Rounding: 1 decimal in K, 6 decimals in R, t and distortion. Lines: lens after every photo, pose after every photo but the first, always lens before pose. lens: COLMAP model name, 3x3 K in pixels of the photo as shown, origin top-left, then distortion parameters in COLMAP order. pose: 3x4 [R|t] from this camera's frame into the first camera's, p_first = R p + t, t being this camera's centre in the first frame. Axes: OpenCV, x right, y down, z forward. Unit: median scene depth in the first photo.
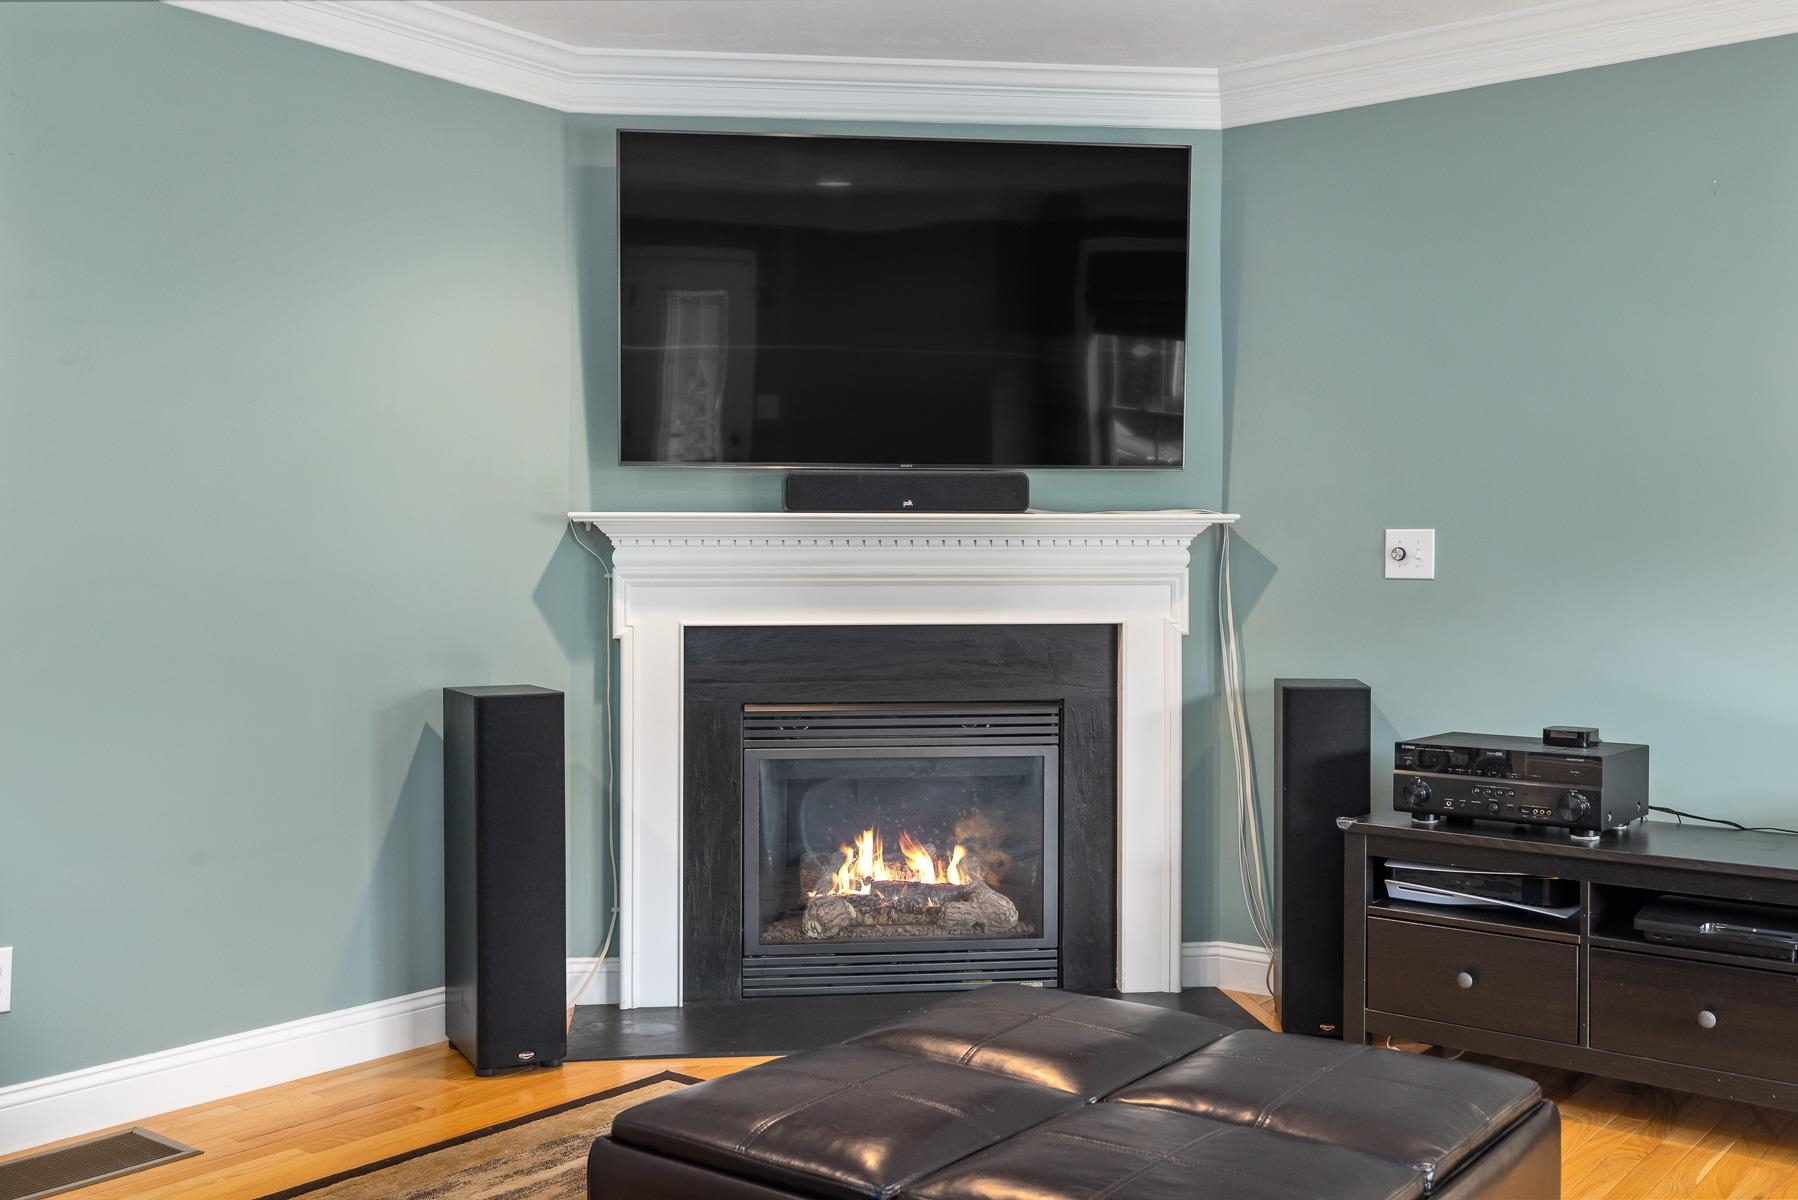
lens RADIAL K [[1734.6, 0, 870.5], [0, 1734.6, 558.5], [0, 0, 1]] dist [-0.019364, 0.000000]
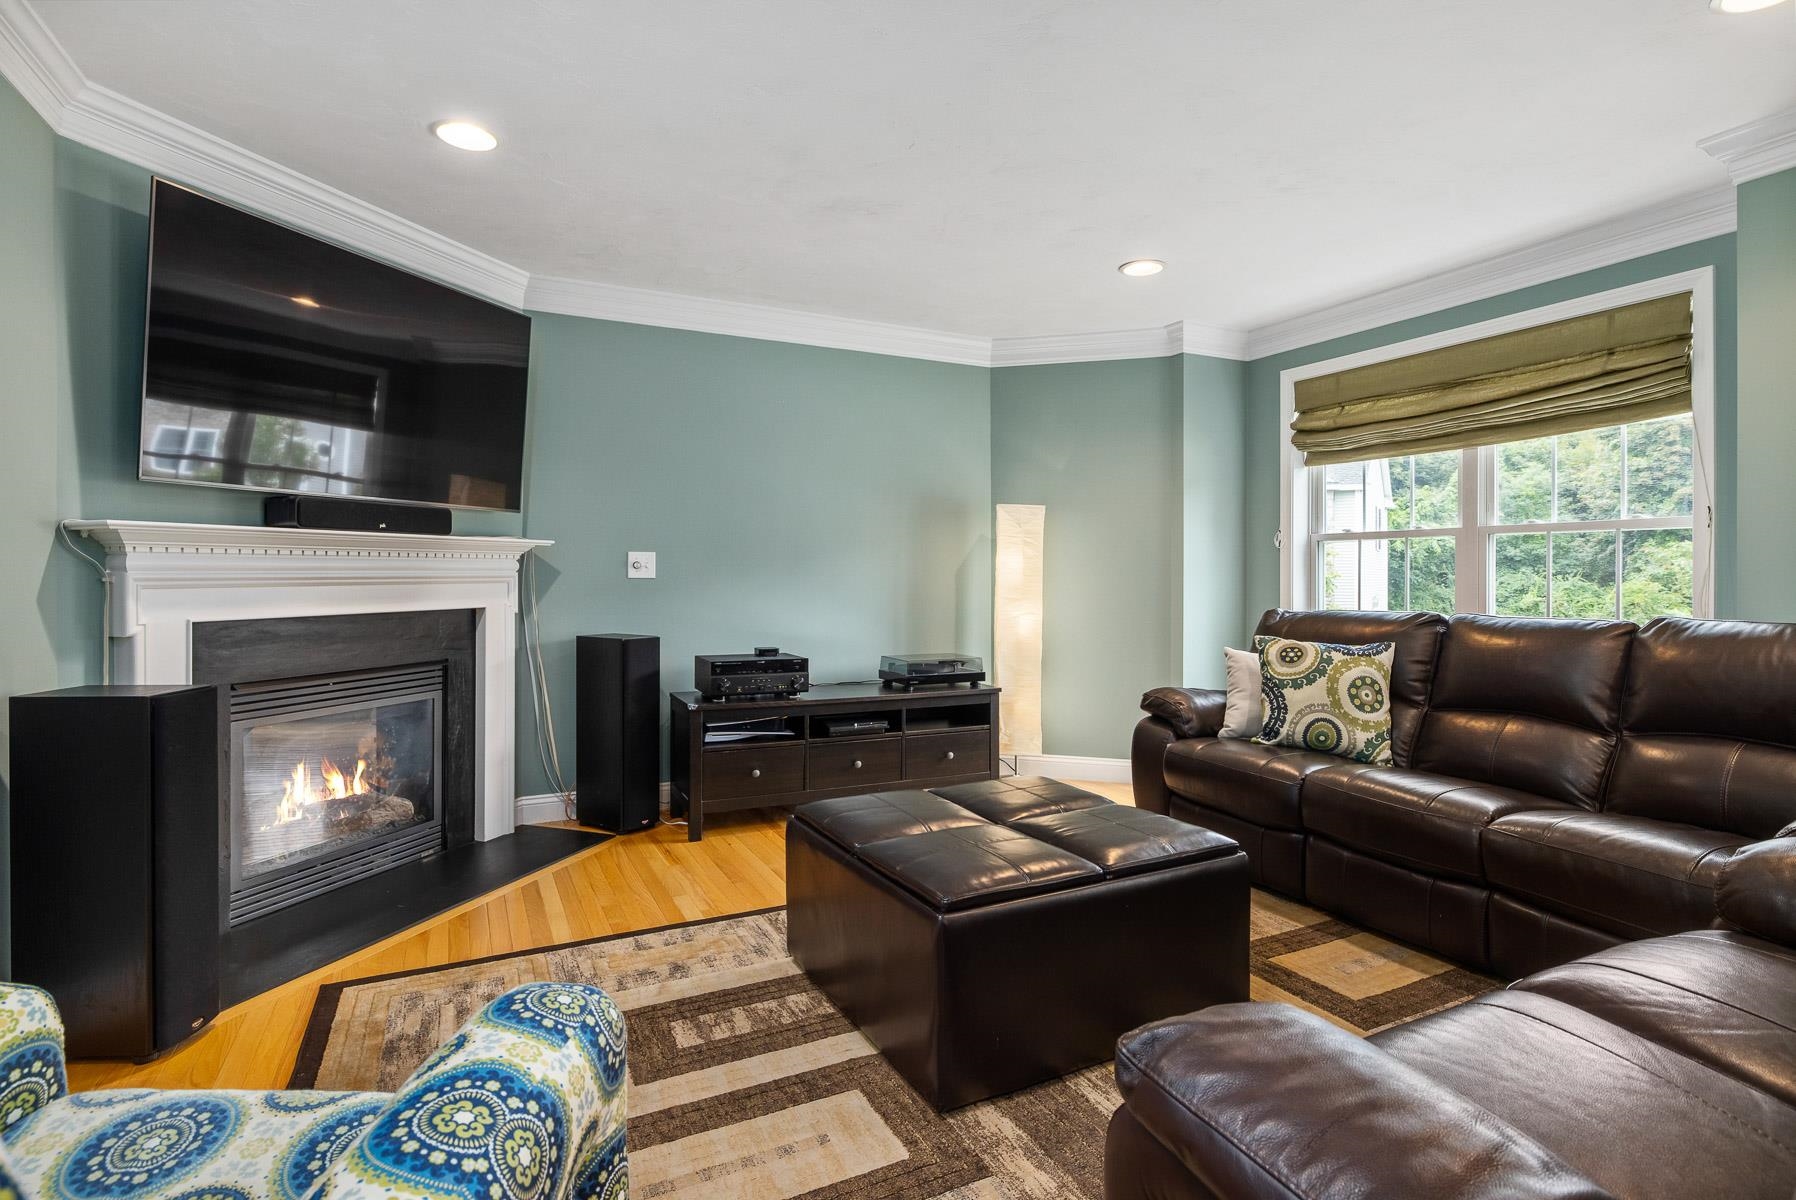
lens RADIAL K [[909.4, 0, 895.0], [0, 909.4, 576.7], [0, 0, 1]] dist [-0.014810, -0.003668]
pose [[0.424989, -0.002971, 0.905194, -0.454982], [-0.006236, 0.999961, 0.006210, 0.001773], [-0.905177, -0.008284, 0.424954, 0.314679]]
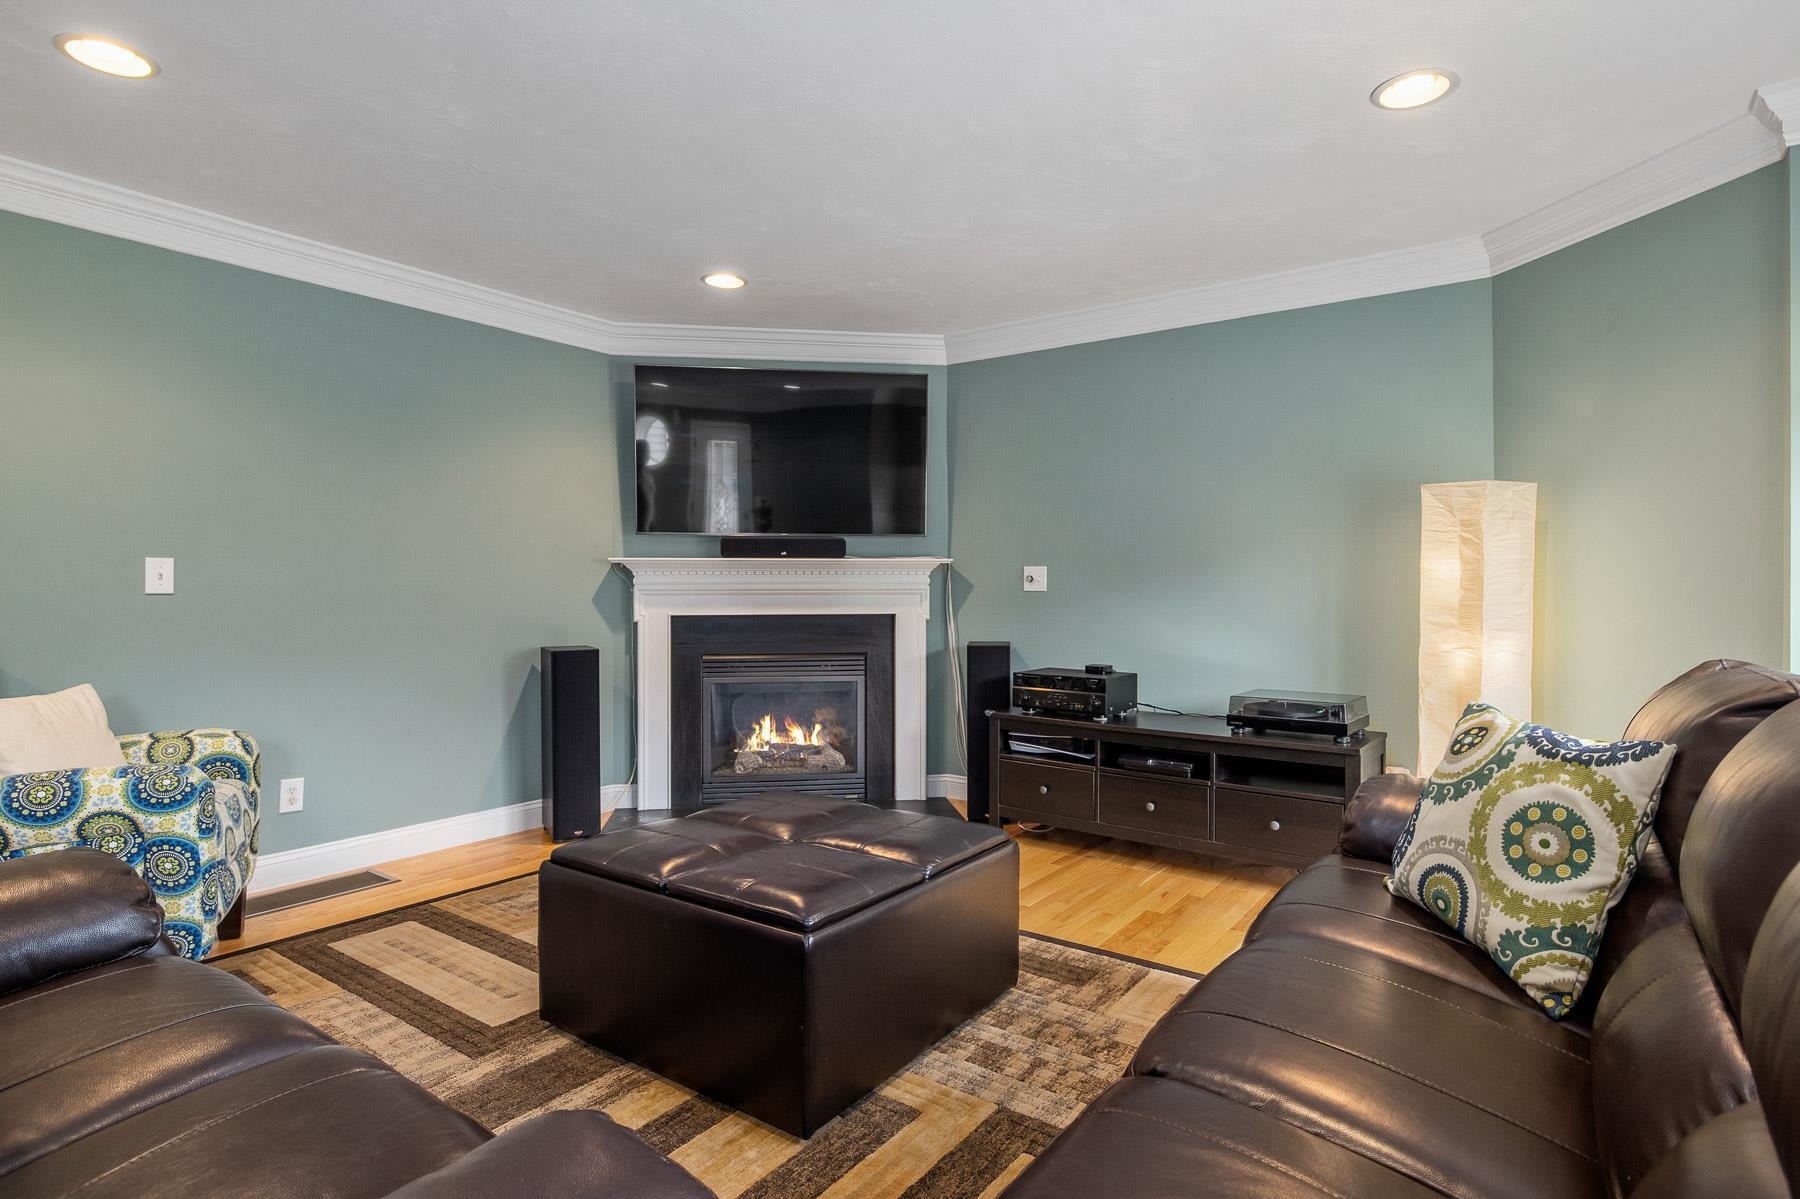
lens RADIAL K [[911.4, 0, 870.2], [0, 911.4, 578.8], [0, 0, 1]] dist [-0.014810, -0.003668]
pose [[0.999355, -0.000428, 0.035903, 0.082883], [0.000492, 0.999998, -0.001776, -0.000866], [-0.035903, 0.001793, 0.999354, -0.044408]]
